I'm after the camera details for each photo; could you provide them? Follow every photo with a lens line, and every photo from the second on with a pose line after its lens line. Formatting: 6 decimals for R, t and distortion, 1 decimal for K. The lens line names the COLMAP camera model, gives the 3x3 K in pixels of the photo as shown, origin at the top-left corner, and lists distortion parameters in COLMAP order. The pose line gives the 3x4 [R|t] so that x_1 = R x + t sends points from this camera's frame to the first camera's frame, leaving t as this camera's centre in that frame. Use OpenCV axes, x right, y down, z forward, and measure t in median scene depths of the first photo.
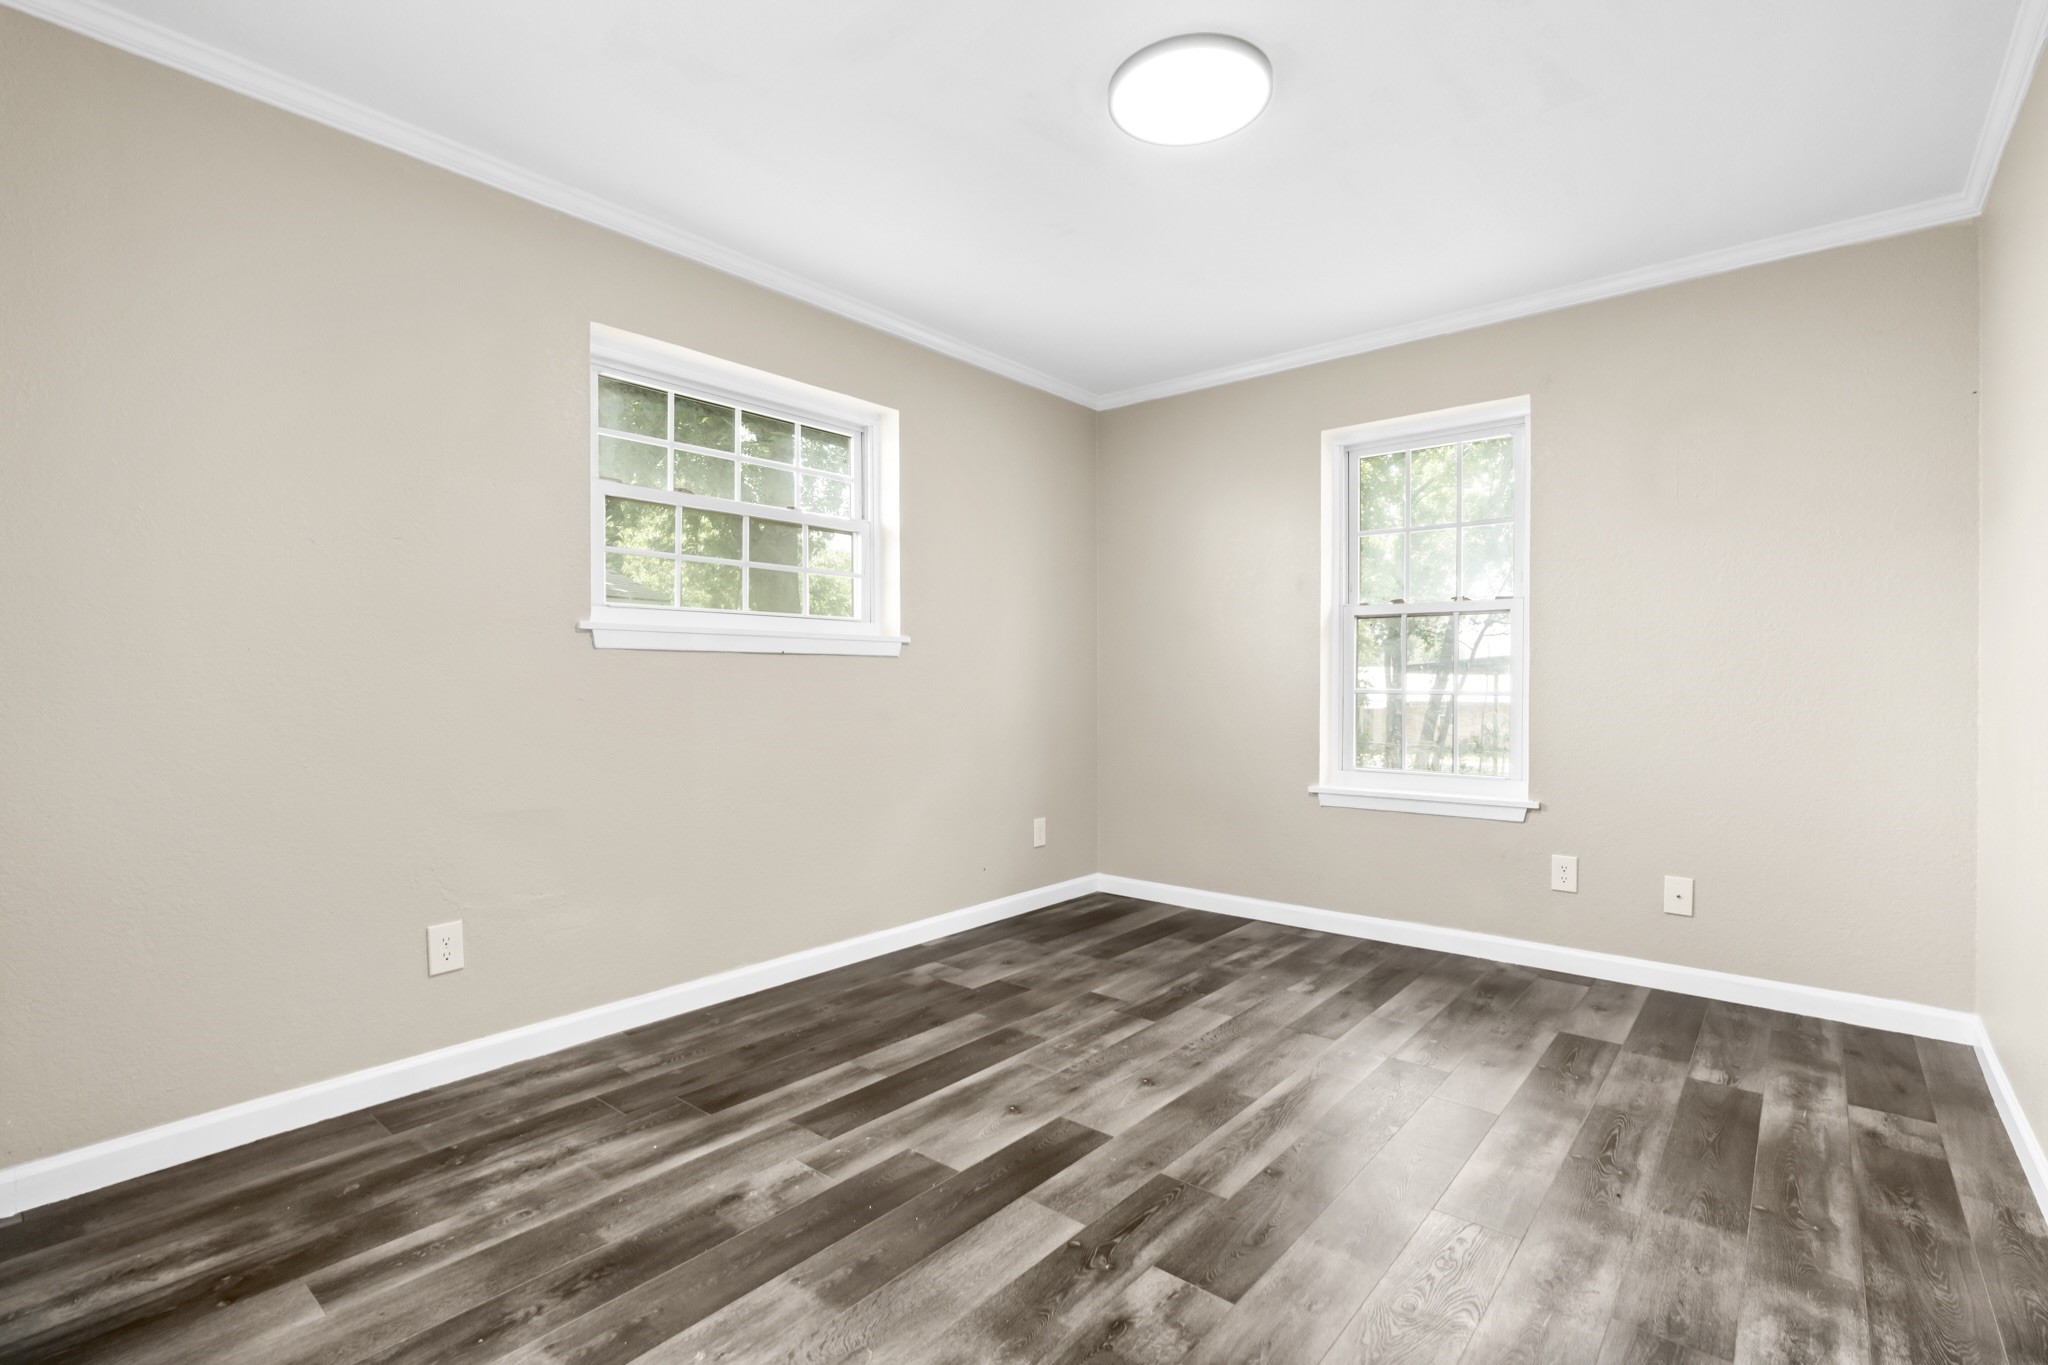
lens RADIAL K [[932.3, 0, 1028.8], [0, 932.3, 684.9], [0, 0, 1]] dist [-0.008256, 0.003175]
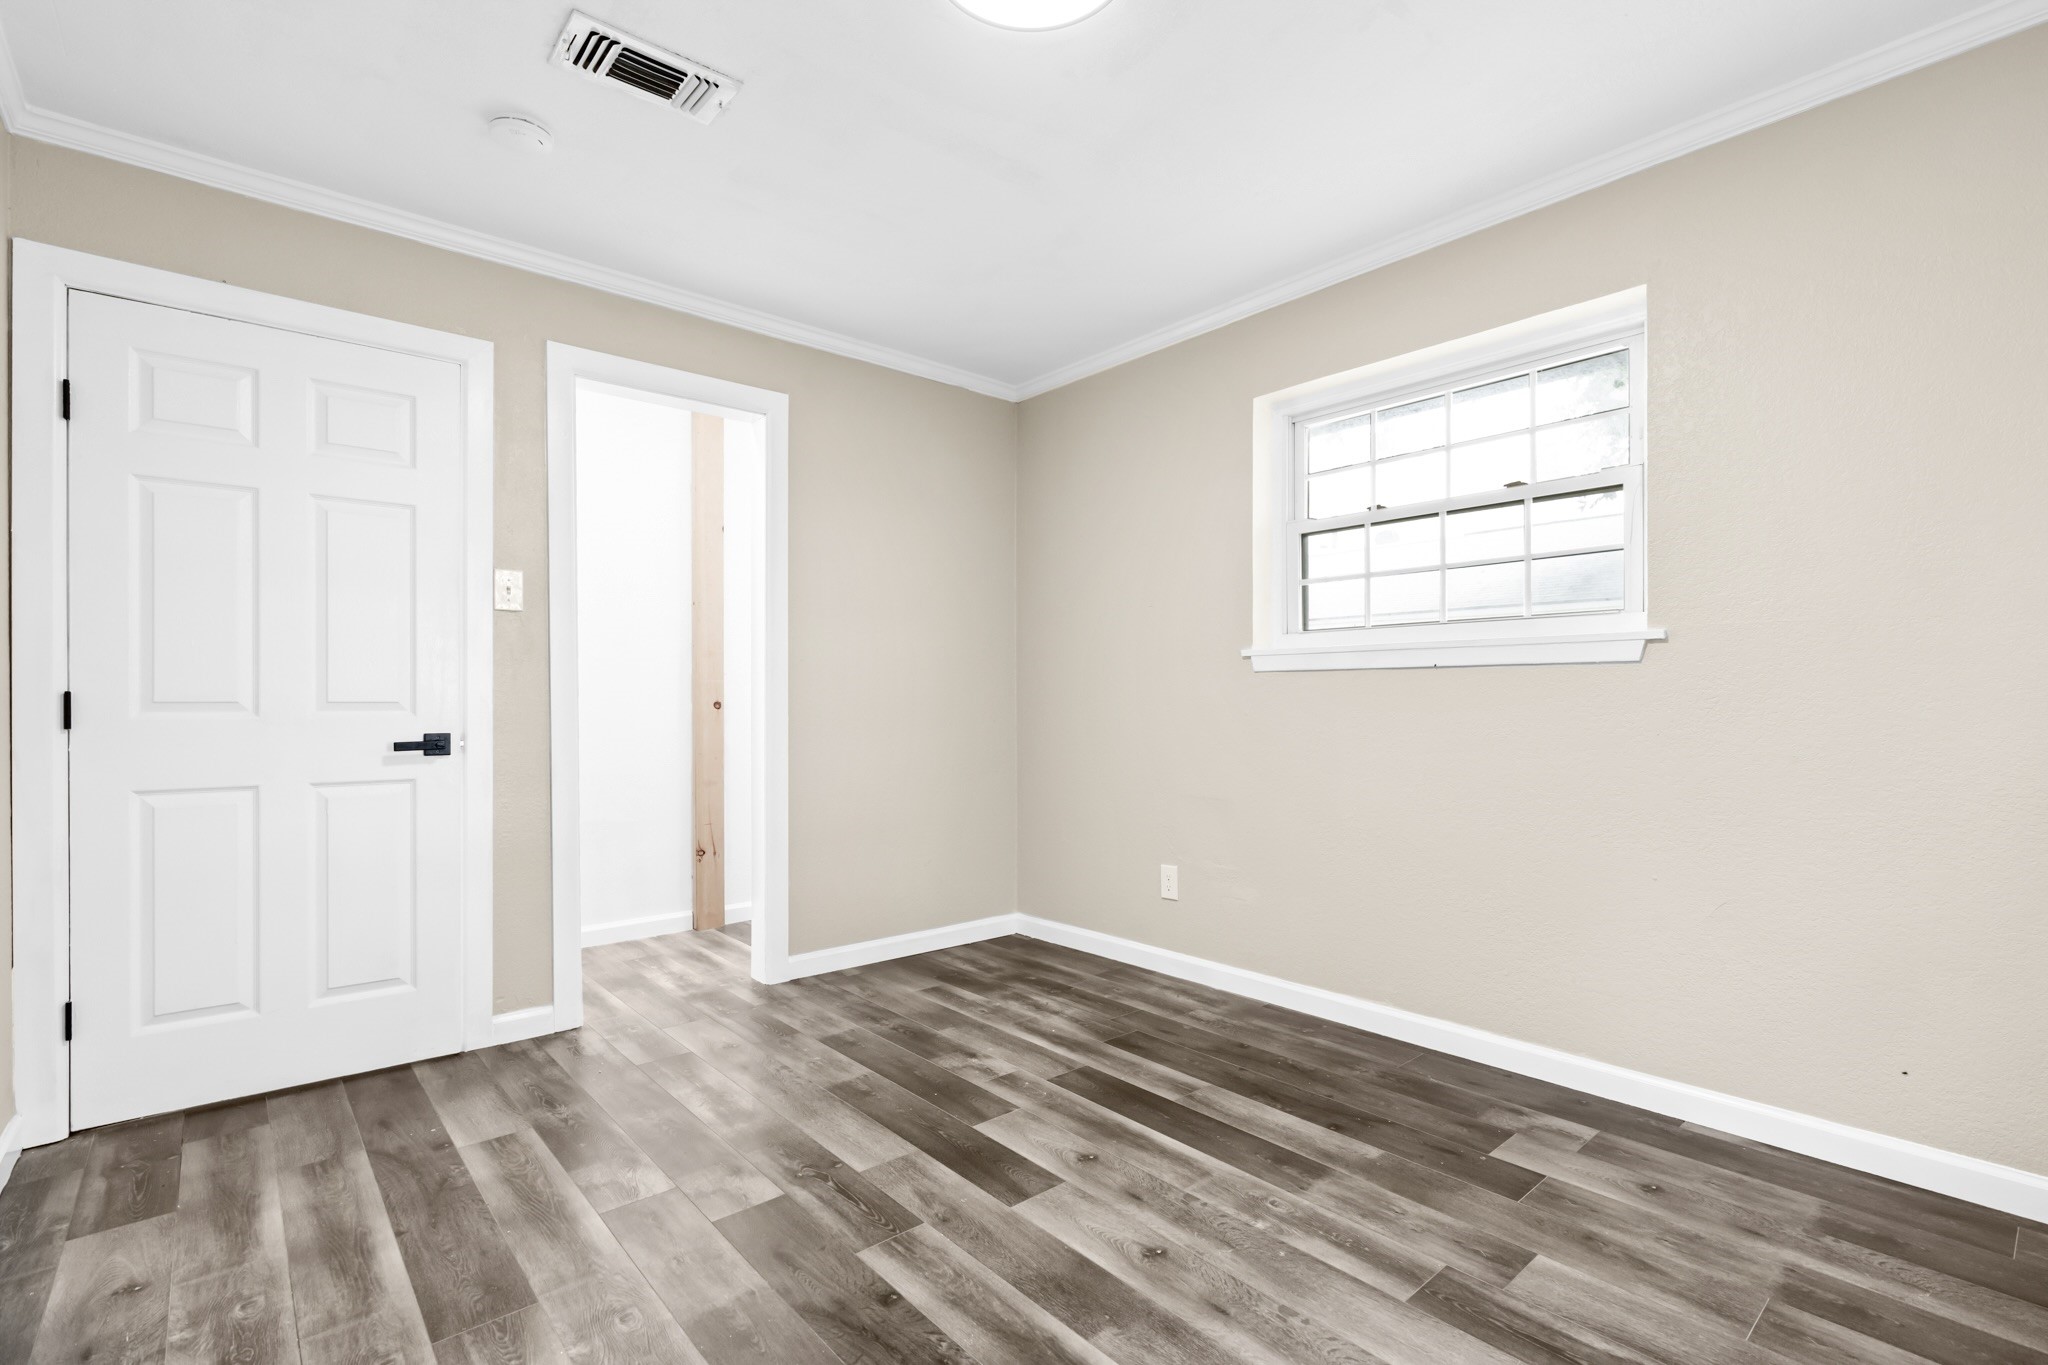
lens RADIAL K [[932.3, 0, 1026.4], [0, 932.3, 697.0], [0, 0, 1]] dist [-0.008256, 0.003175]
pose [[-0.153131, -0.000659, -0.988206, 0.883280], [0.000595, 1.000000, -0.000760, -0.006060], [0.988206, -0.000704, -0.153131, 1.041540]]
